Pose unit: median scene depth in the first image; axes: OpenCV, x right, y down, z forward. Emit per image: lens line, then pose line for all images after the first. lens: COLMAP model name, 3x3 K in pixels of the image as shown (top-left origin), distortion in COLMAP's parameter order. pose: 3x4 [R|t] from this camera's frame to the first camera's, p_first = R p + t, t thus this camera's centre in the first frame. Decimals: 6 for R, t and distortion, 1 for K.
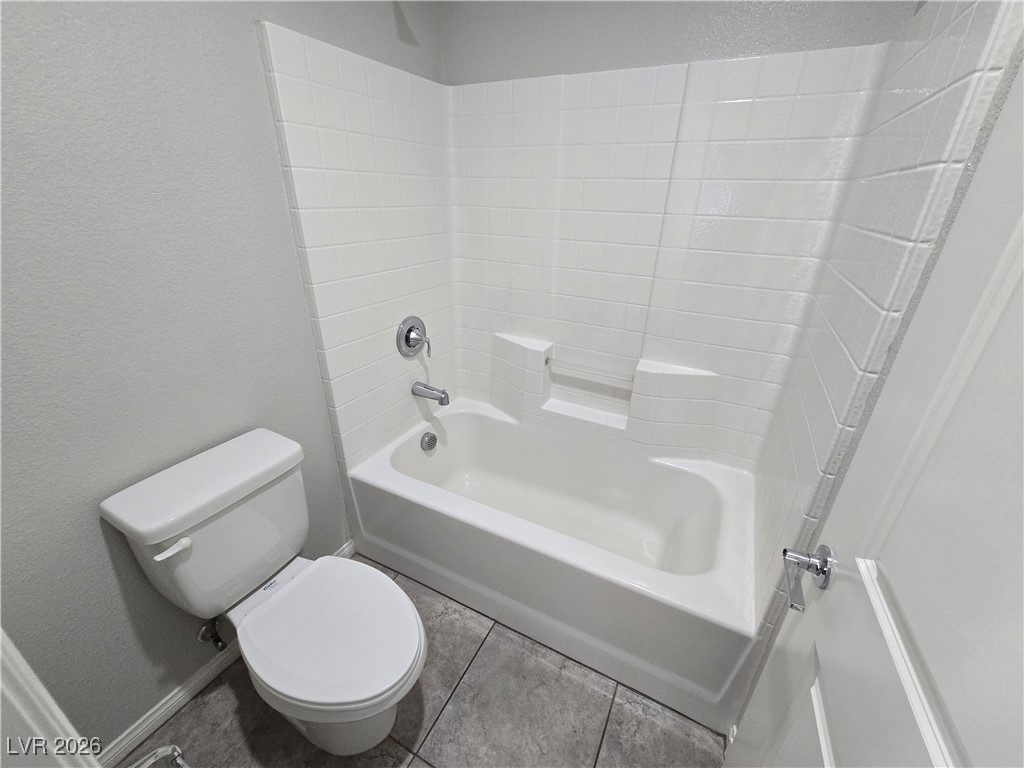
lens RADIAL K [[420.8, 0, 505.4], [0, 420.8, 383.9], [0, 0, 1]] dist [-0.001893, 0.000151]
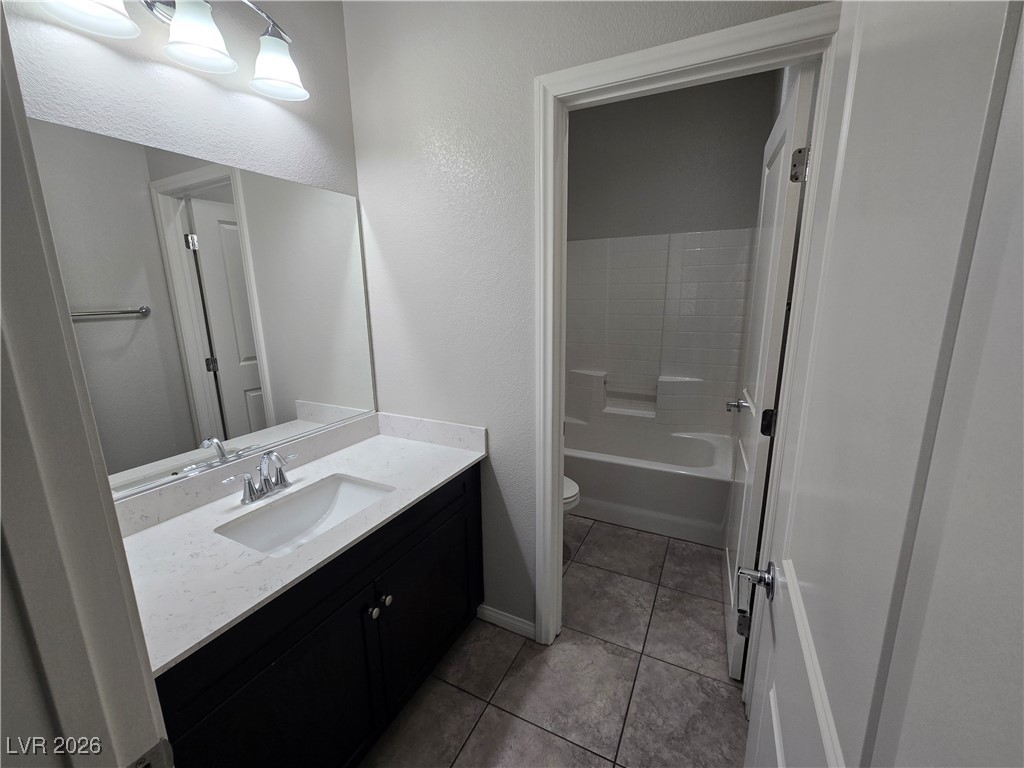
lens RADIAL K [[420.8, 0, 516.6], [0, 420.8, 383.8], [0, 0, 1]] dist [-0.001893, 0.000151]
pose [[0.999118, -0.028633, 0.030709, -0.323498], [0.034637, 0.975472, -0.217380, 0.322528], [-0.023731, 0.218252, 0.975604, -0.680180]]
